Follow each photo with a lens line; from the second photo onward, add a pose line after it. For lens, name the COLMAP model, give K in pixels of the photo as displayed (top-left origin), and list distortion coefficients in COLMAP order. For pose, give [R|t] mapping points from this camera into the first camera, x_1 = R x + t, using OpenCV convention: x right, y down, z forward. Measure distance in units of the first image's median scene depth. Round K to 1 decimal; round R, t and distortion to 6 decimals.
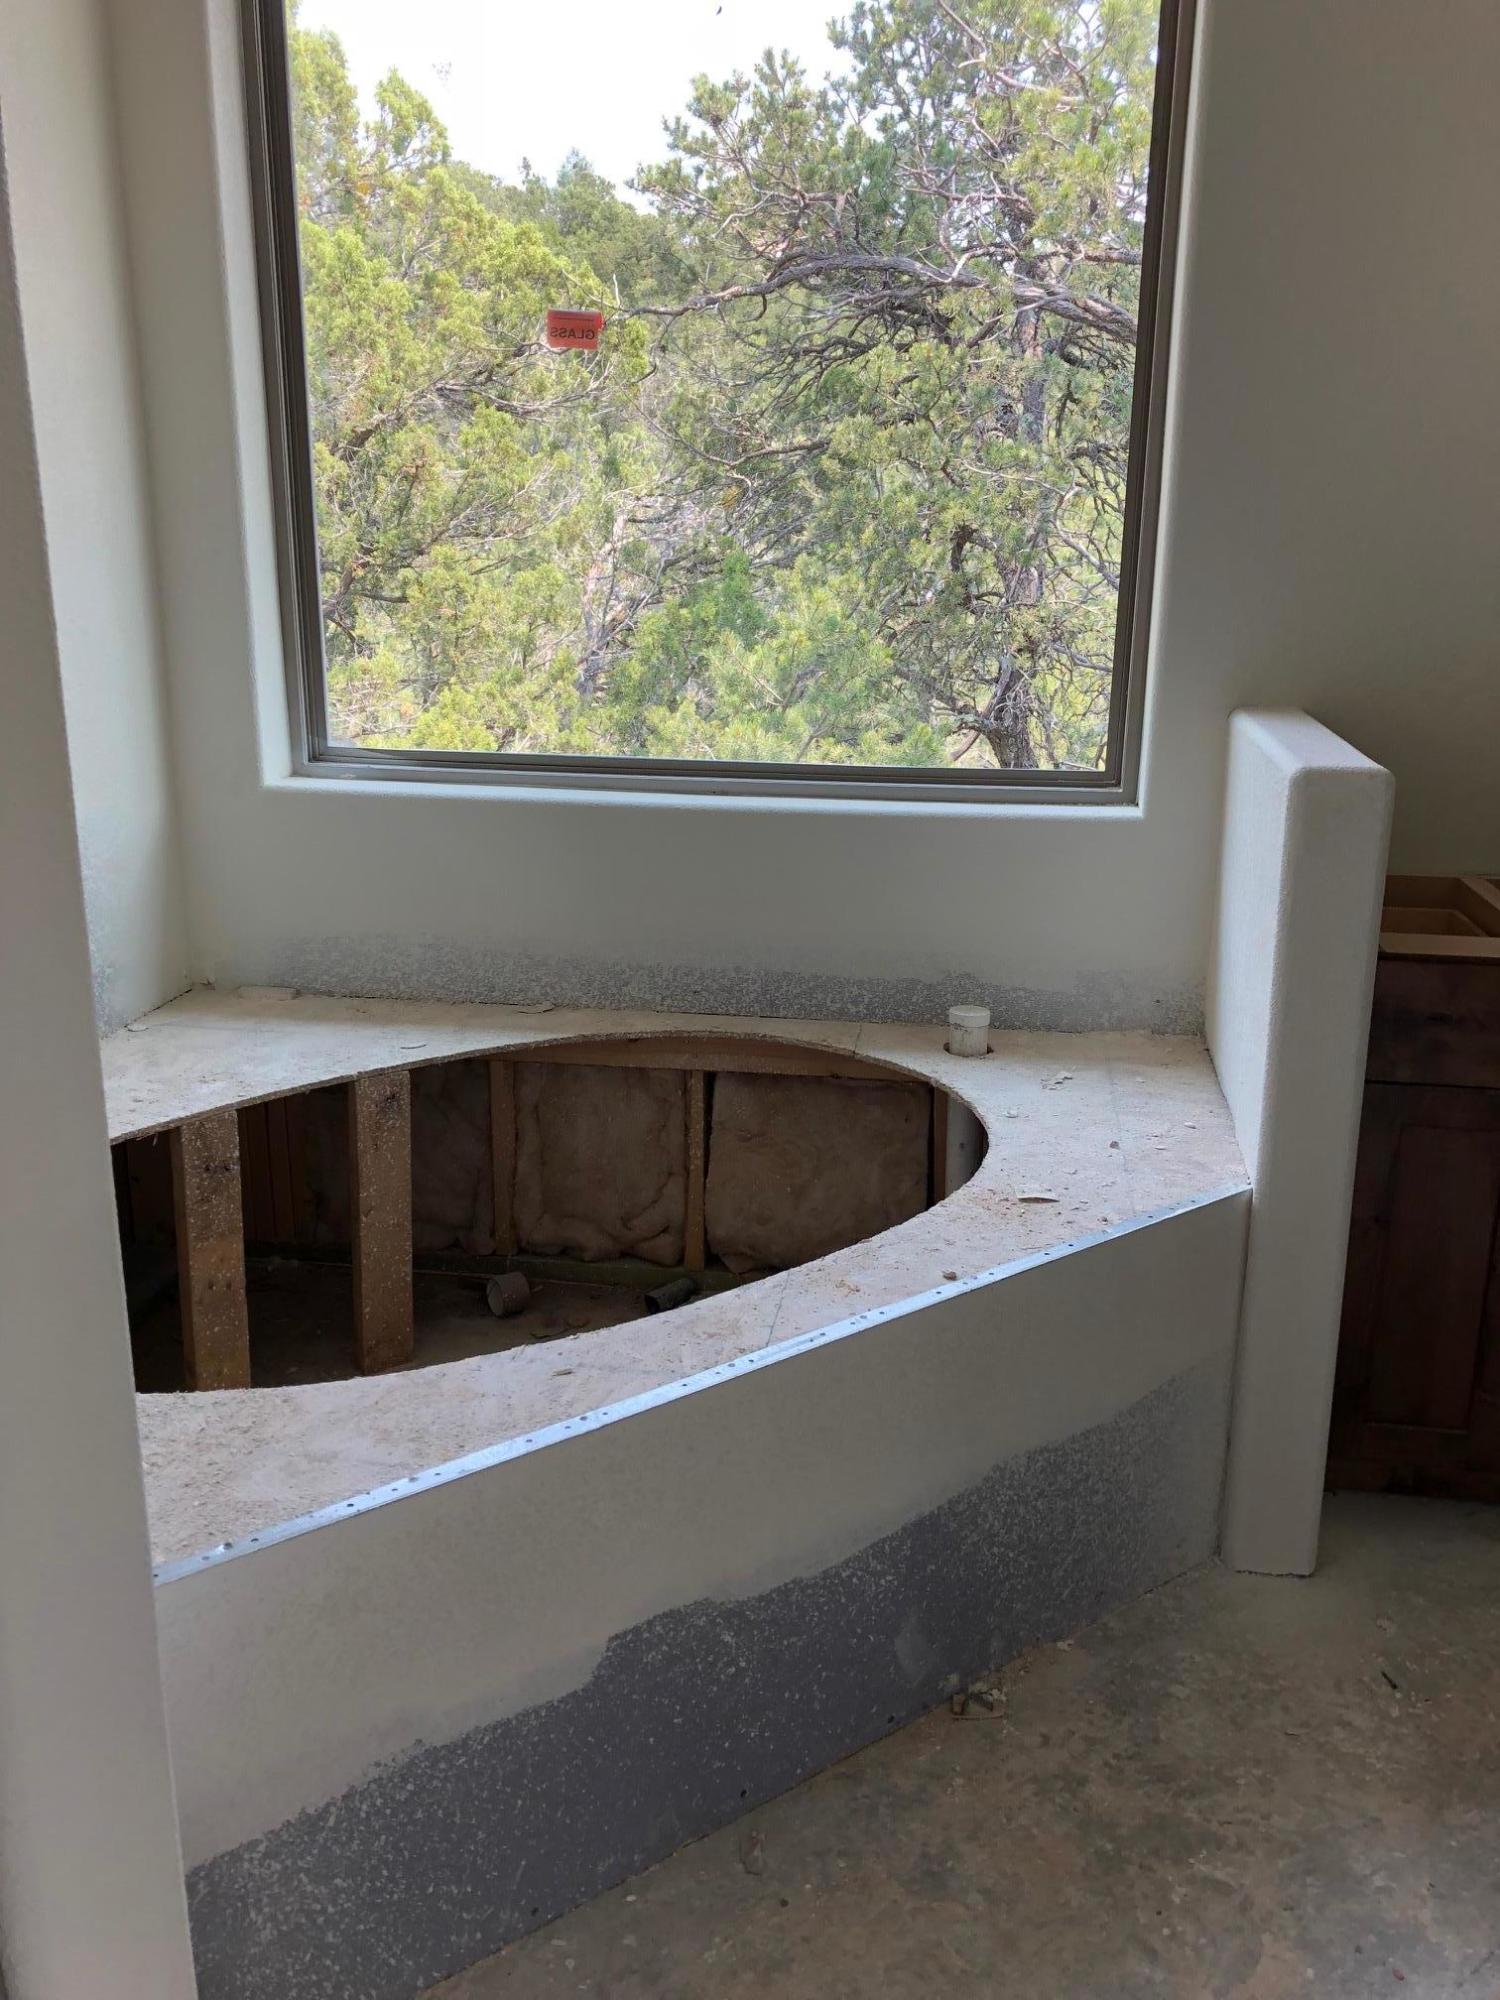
lens RADIAL K [[1640.0, 0, 749.1], [0, 1640.0, 998.2], [0, 0, 1]] dist [0.016673, -0.000259]
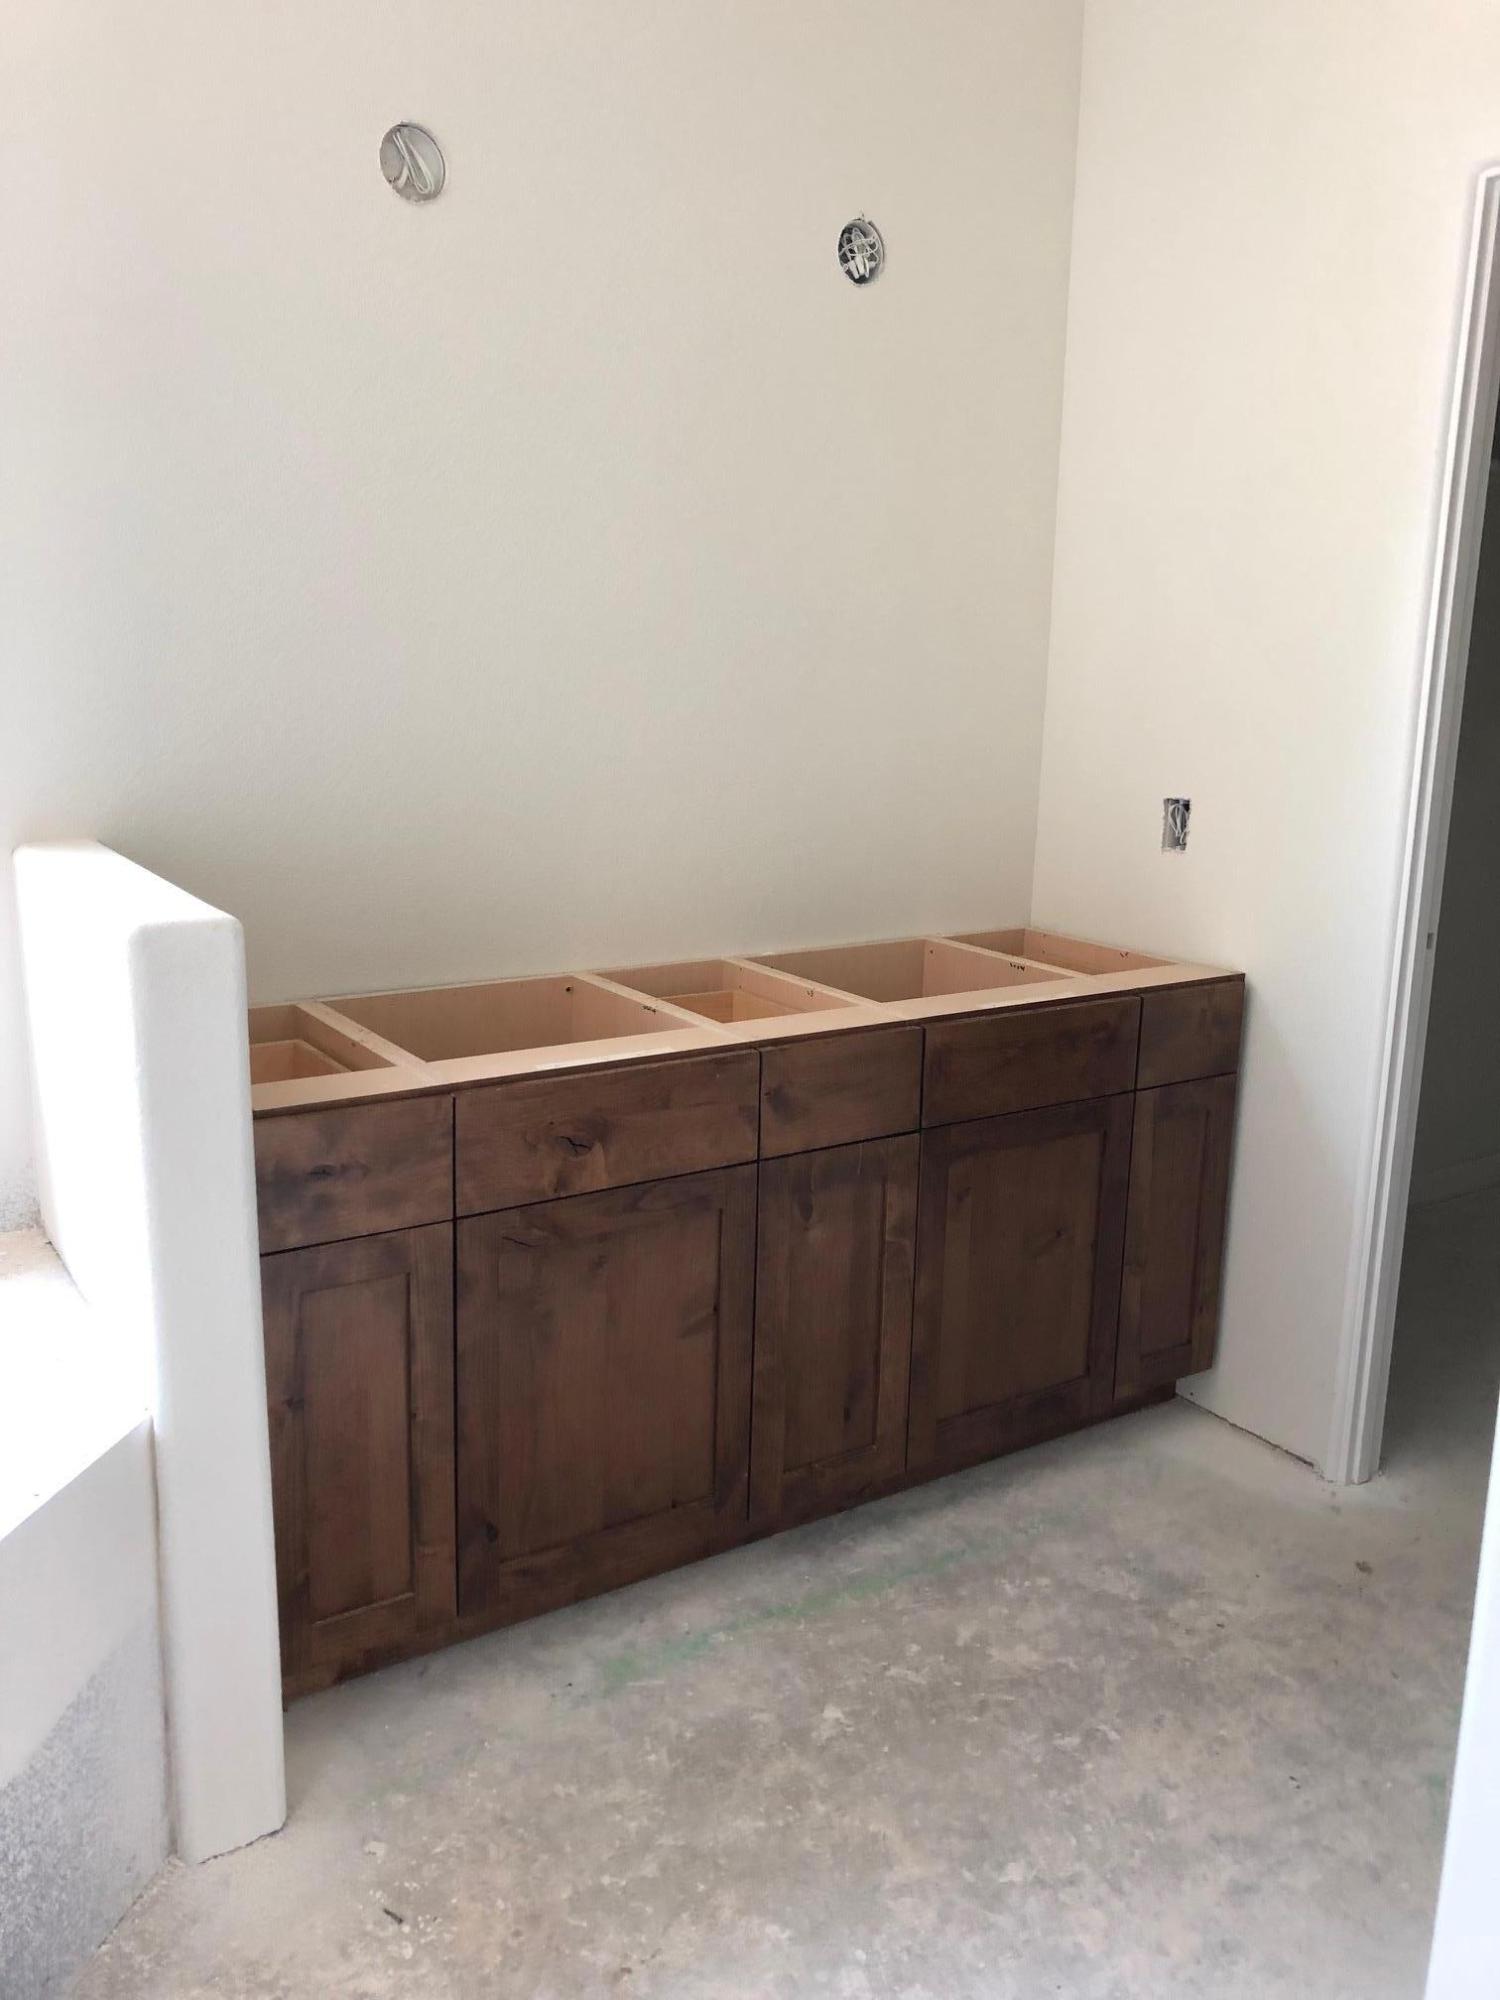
lens RADIAL K [[1640.0, 0, 748.3], [0, 1640.0, 998.2], [0, 0, 1]] dist [0.016673, -0.000259]
pose [[0.744439, -0.130990, 0.654715, 0.011904], [0.167061, 0.985920, 0.007299, -0.048526], [-0.646453, 0.103944, 0.755840, 0.147001]]
